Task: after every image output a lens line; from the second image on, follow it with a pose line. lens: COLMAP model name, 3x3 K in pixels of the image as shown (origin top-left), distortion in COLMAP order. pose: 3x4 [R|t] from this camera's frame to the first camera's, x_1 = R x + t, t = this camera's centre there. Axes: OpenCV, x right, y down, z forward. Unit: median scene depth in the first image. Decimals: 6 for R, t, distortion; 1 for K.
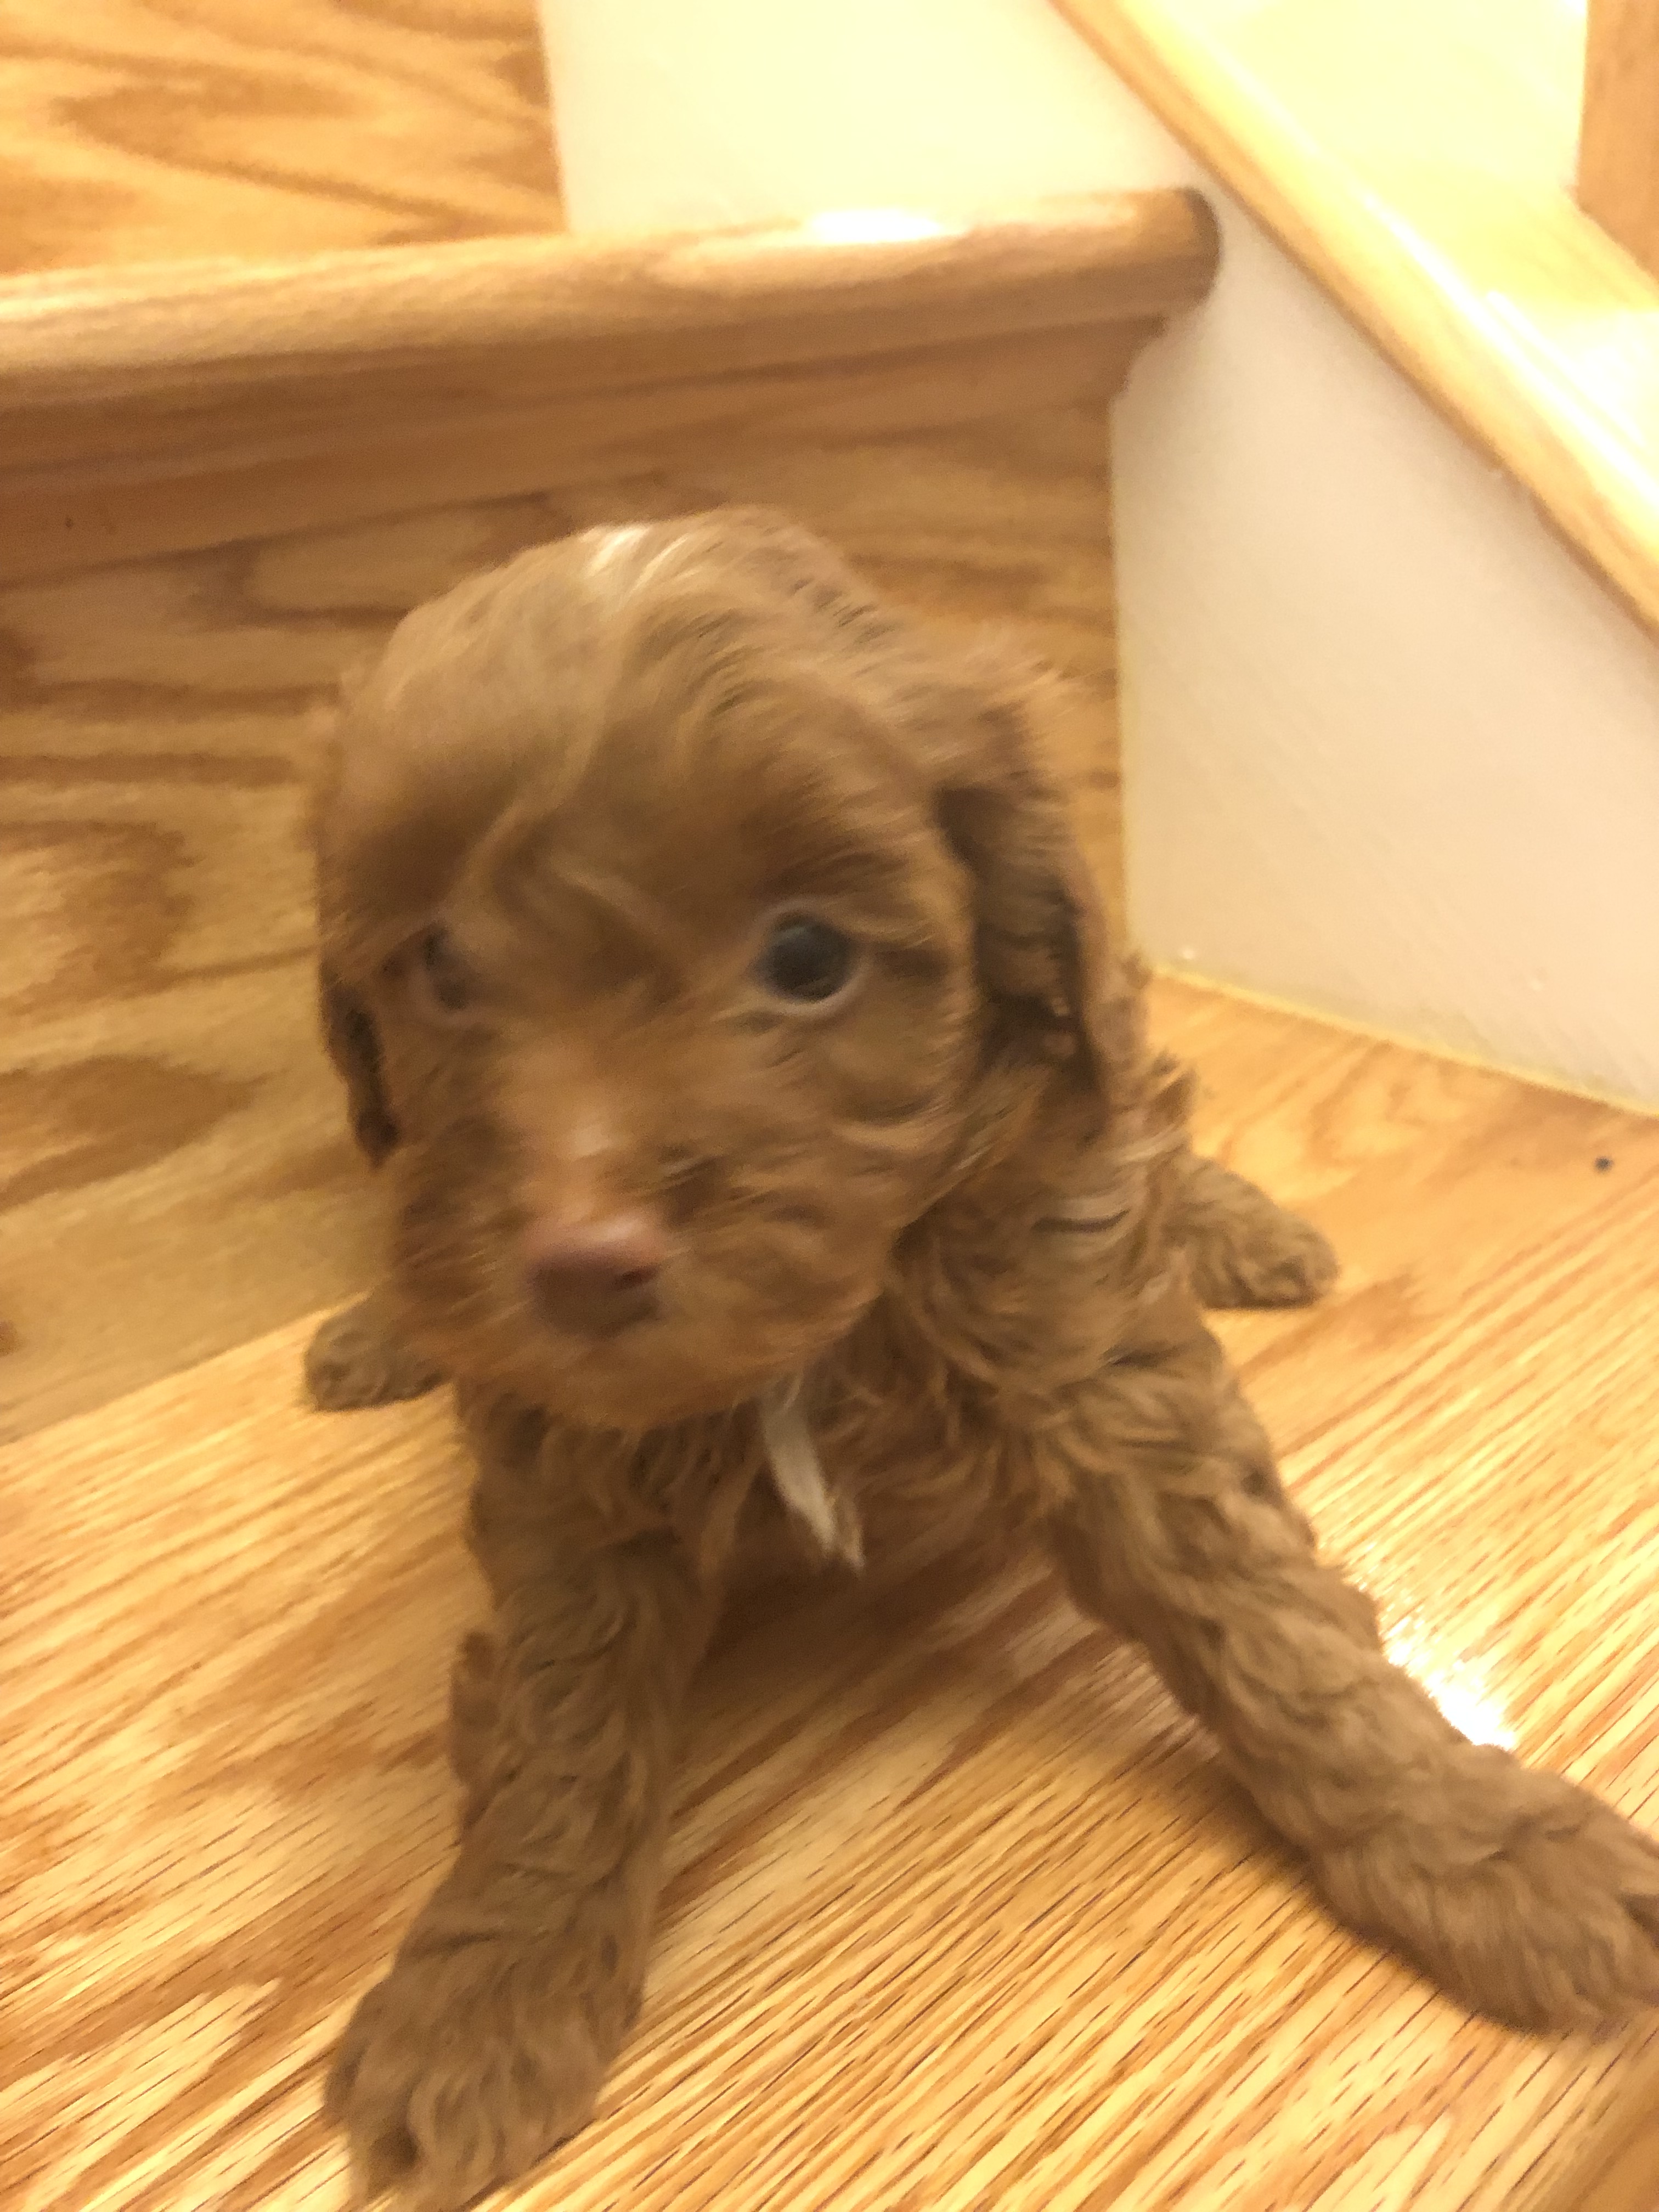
lens RADIAL K [[1824.2, 0, 829.5], [0, 1824.2, 1106.0], [0, 0, 1]] dist [-0.008363, -0.011193]
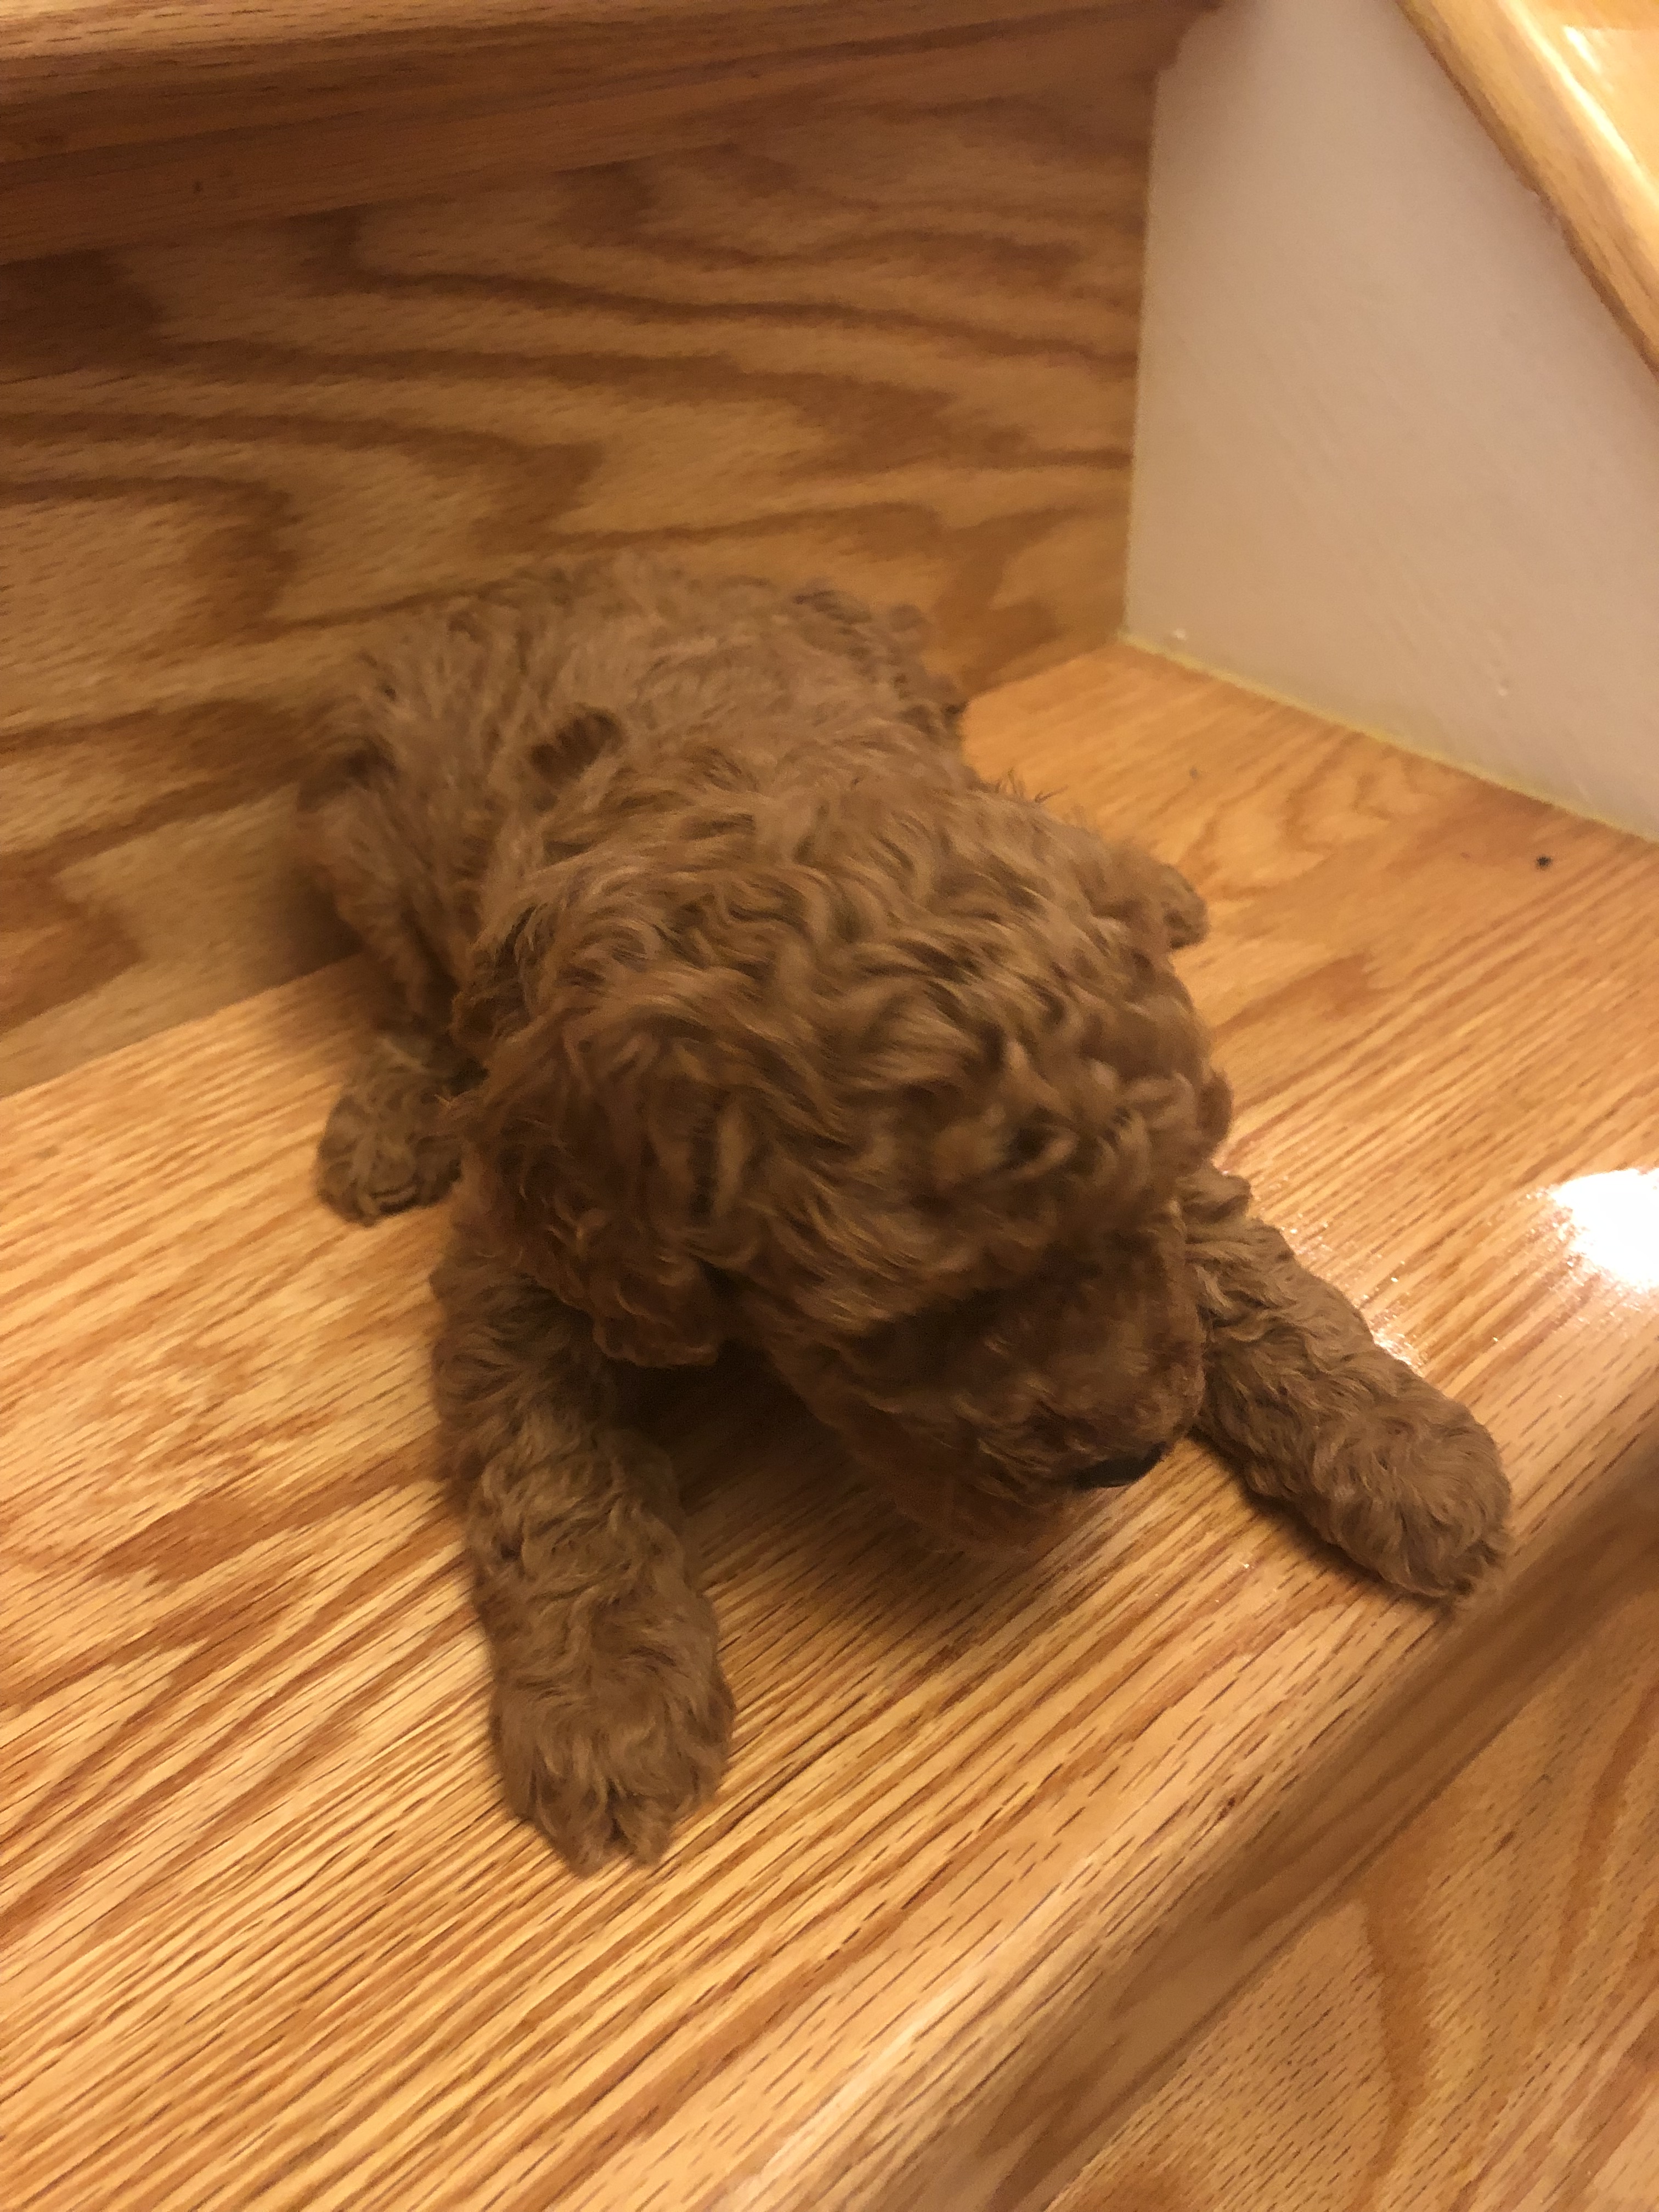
lens RADIAL K [[1749.8, 0, 829.5], [0, 1749.8, 1106.0], [0, 0, 1]] dist [-0.052322, 0.058747]
pose [[0.998376, 0.044983, 0.034947, -0.062069], [-0.051144, 0.978003, 0.202223, -0.020210], [-0.025082, -0.203682, 0.978716, -0.091863]]
